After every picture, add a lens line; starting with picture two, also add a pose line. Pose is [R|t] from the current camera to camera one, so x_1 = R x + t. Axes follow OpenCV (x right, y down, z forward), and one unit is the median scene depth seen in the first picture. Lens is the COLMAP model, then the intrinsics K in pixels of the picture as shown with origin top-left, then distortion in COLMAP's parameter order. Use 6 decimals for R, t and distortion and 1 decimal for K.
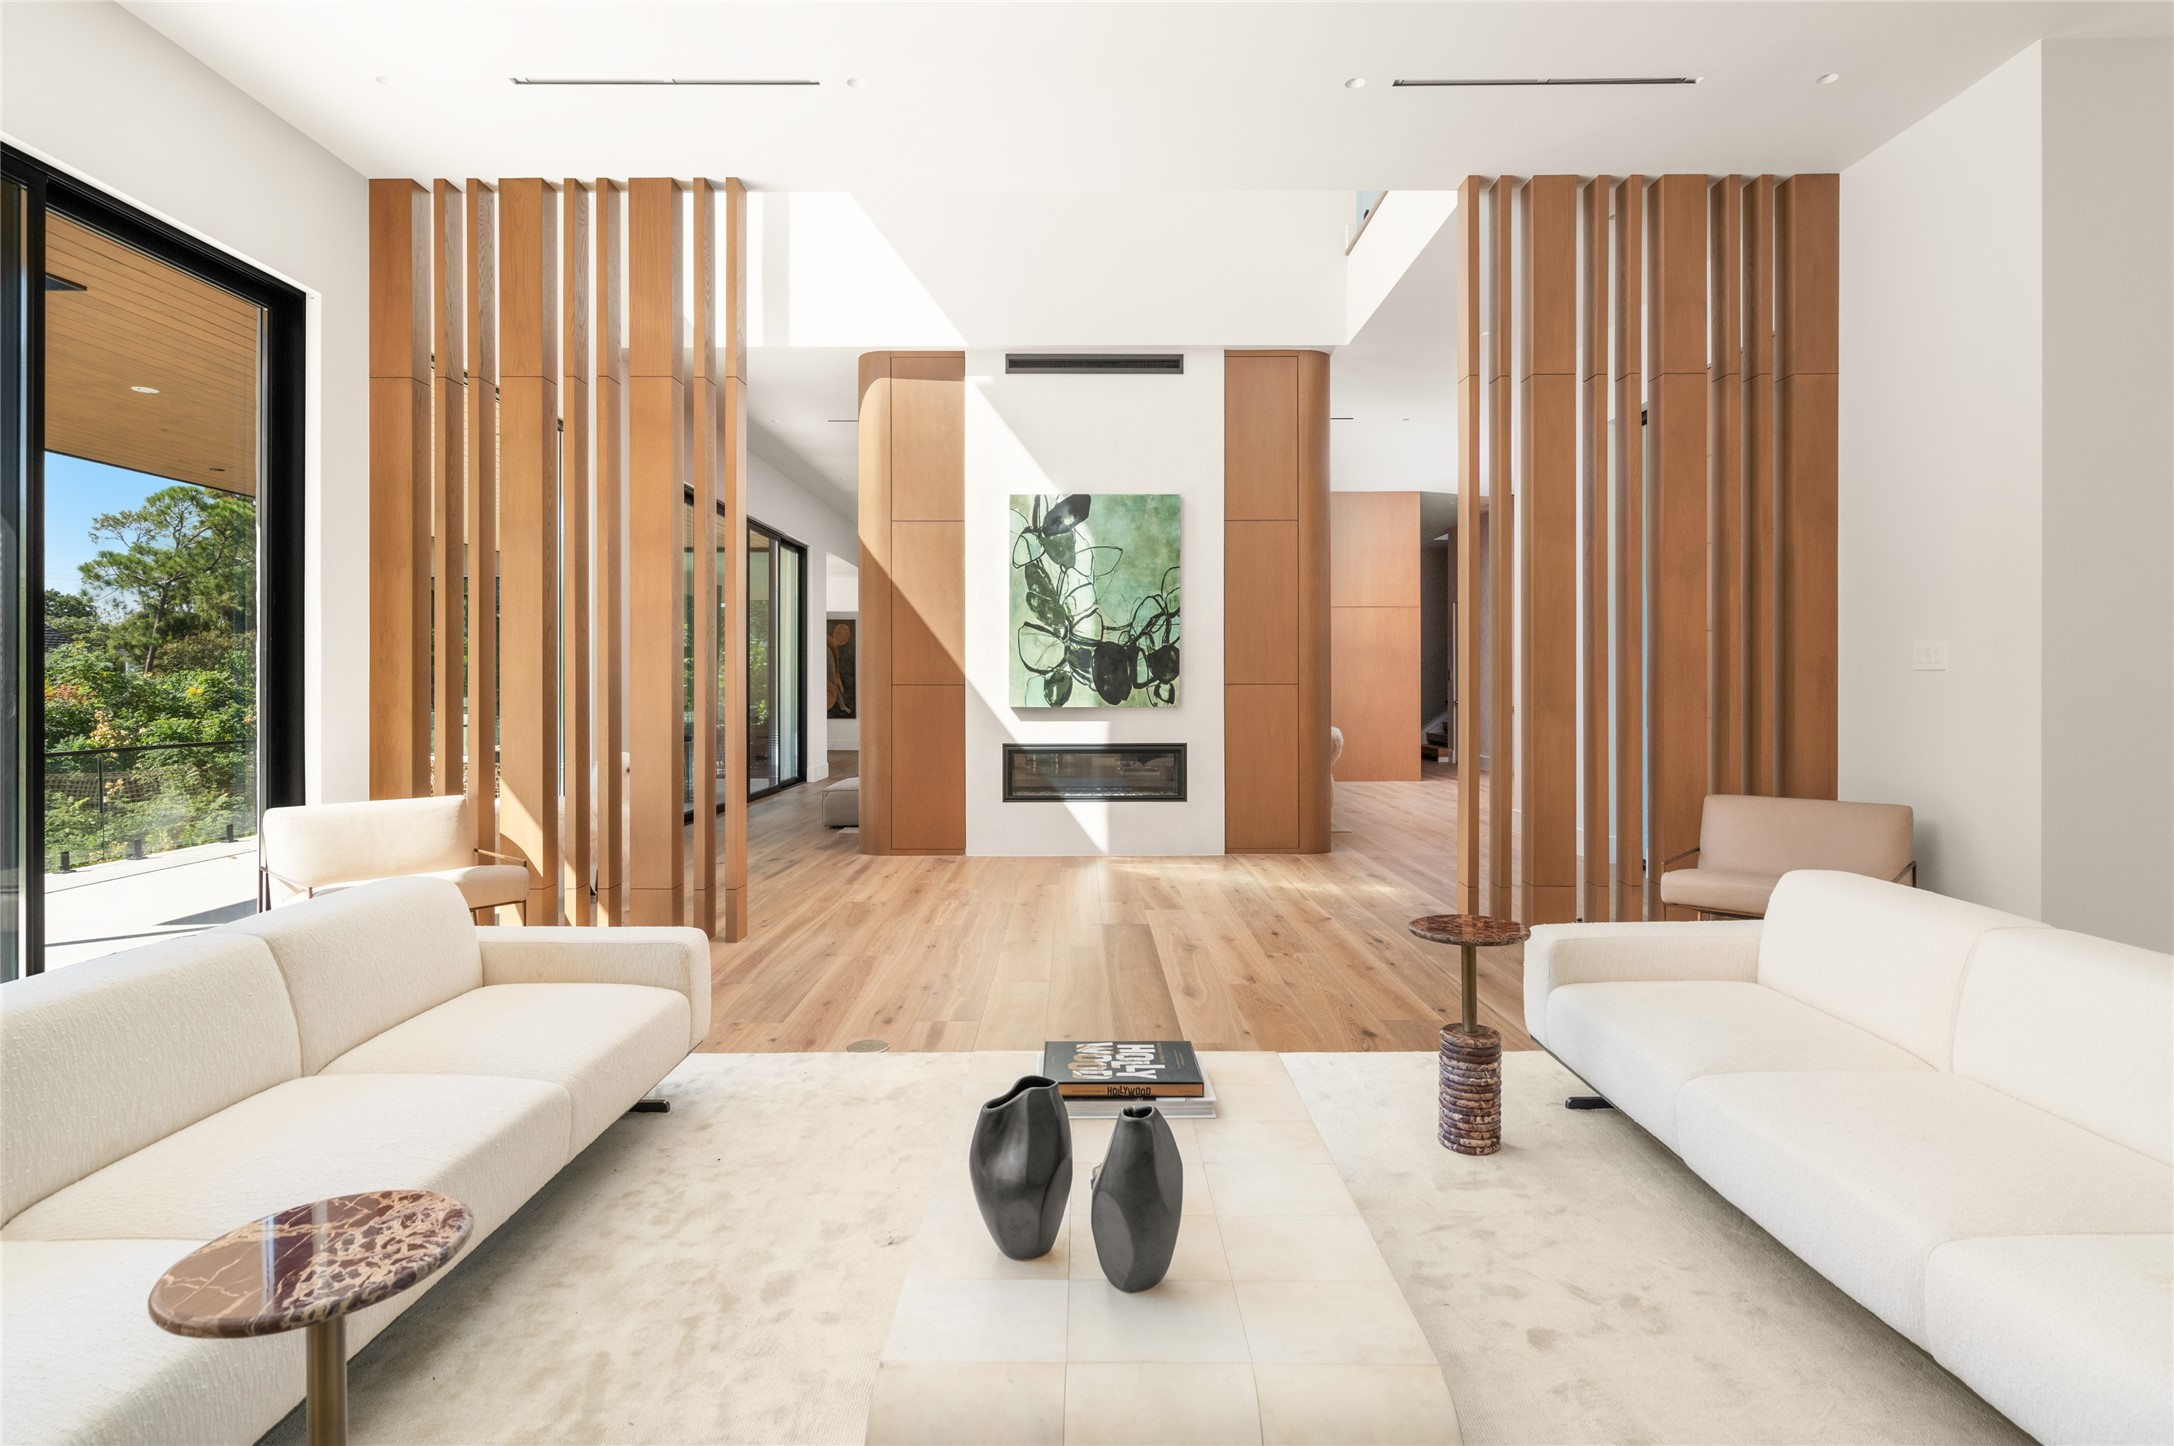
lens RADIAL K [[1079.5, 0, 1070.2], [0, 1079.5, 687.9], [0, 0, 1]] dist [-0.001215, 0.000580]
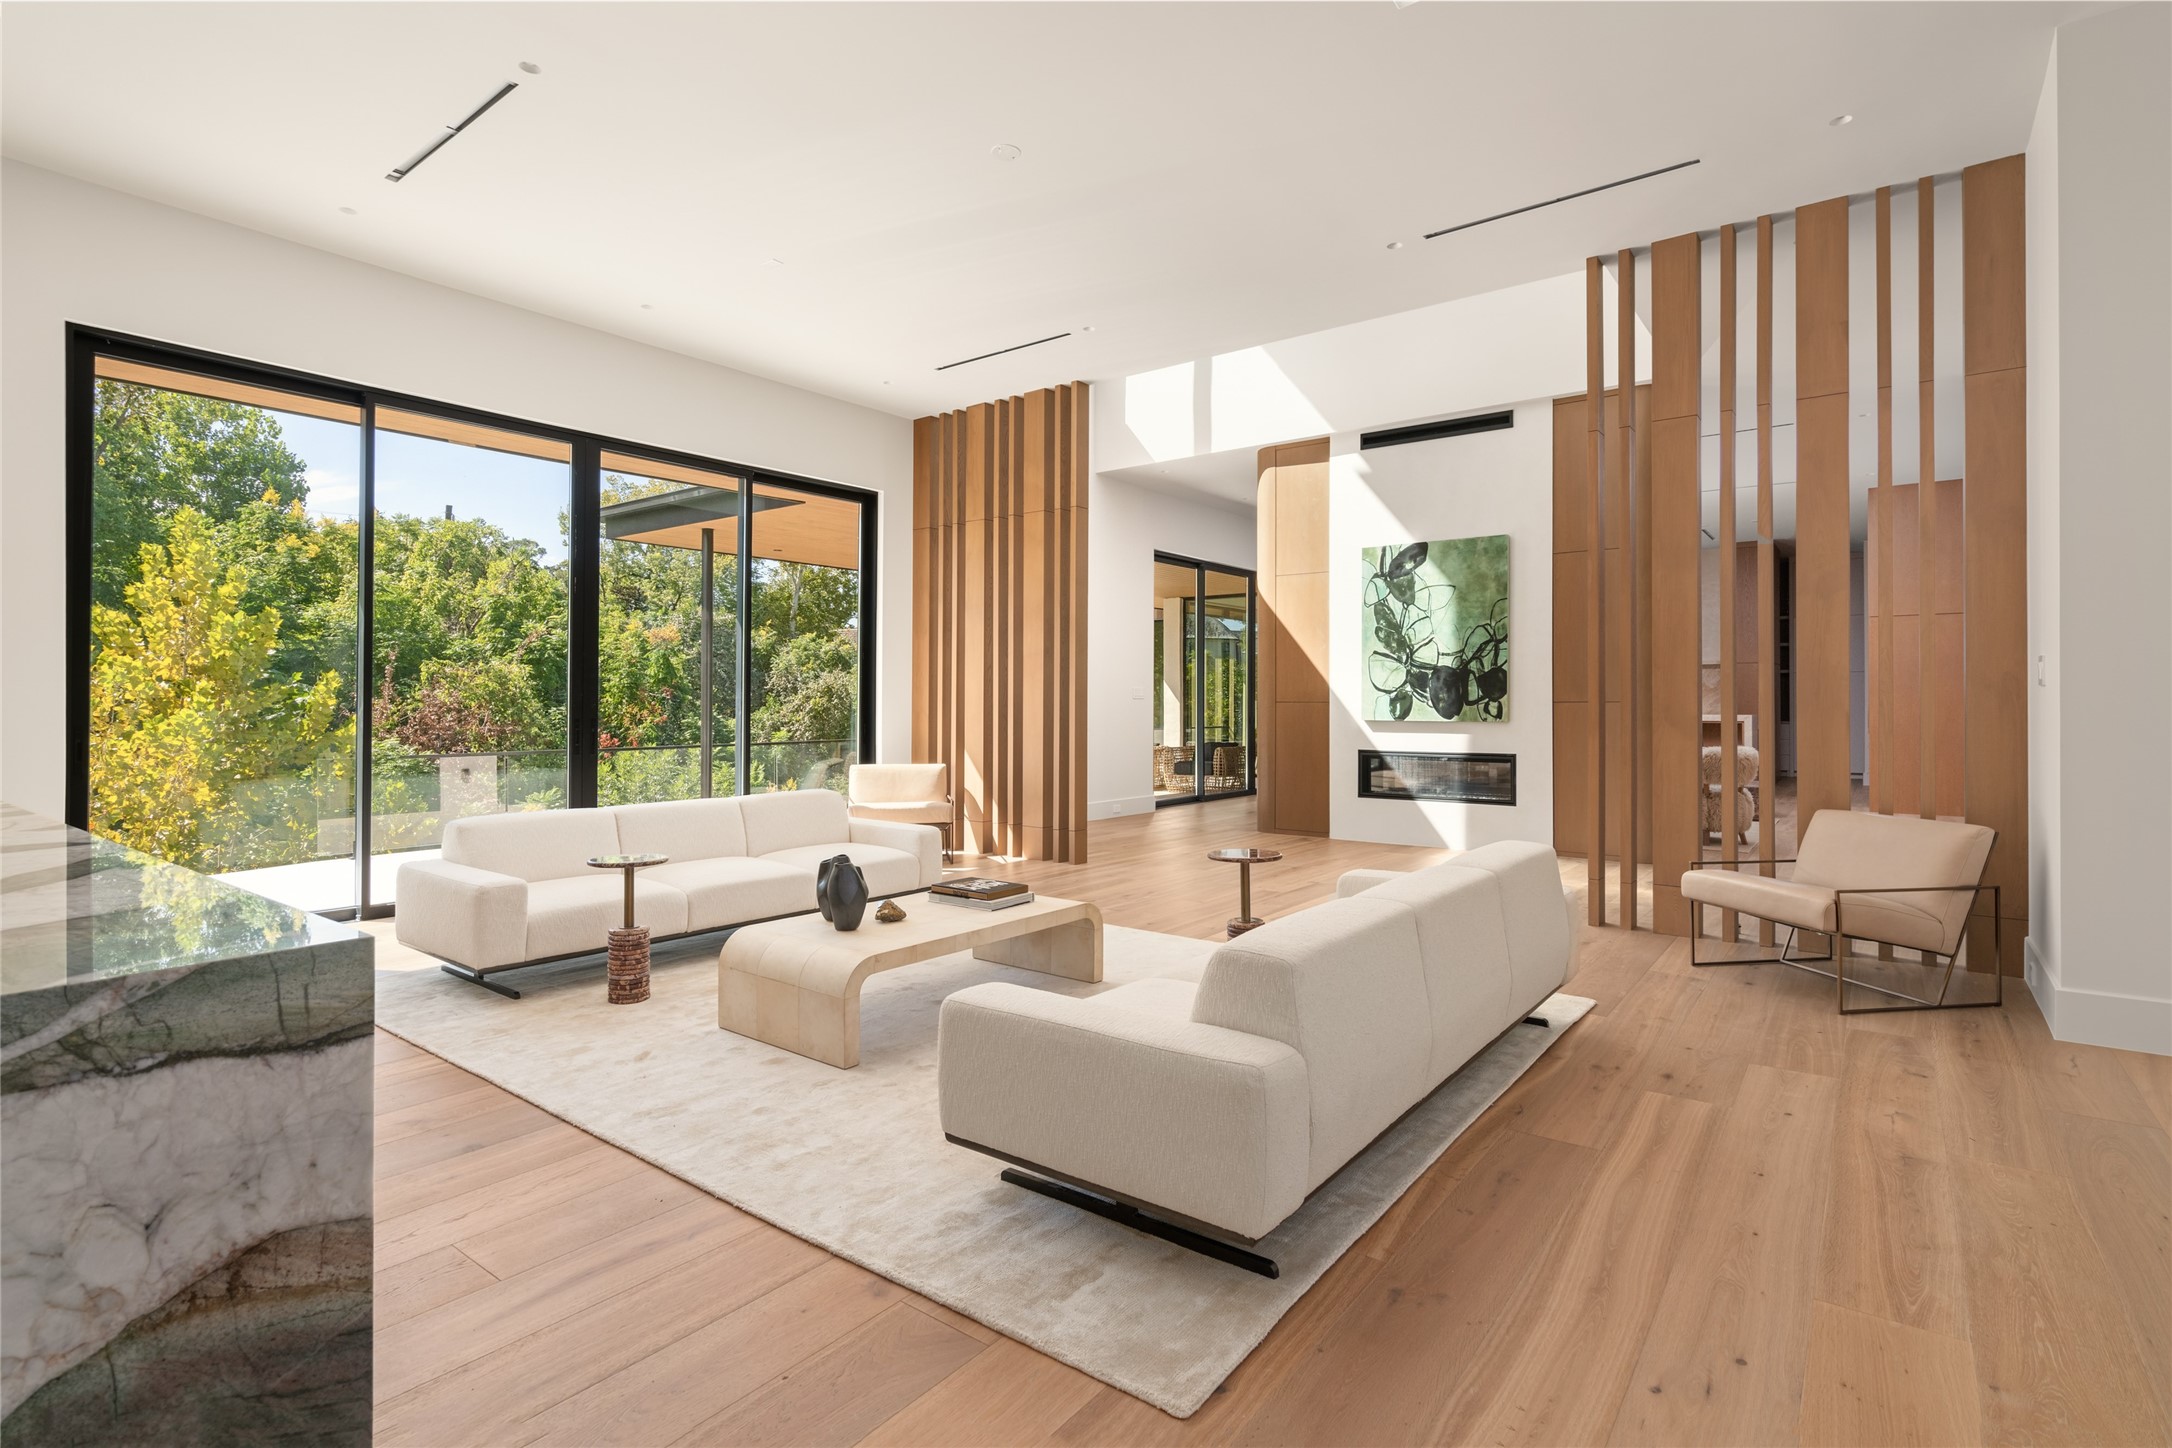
lens RADIAL K [[1040.0, 0, 1092.5], [0, 1040.0, 710.1], [0, 0, 1]] dist [0.001553, -0.000079]
pose [[0.801166, 0.006010, -0.598413, 0.407965], [-0.005180, 0.999982, 0.003108, 0.004233], [0.598420, 0.000609, 0.801182, -0.136839]]
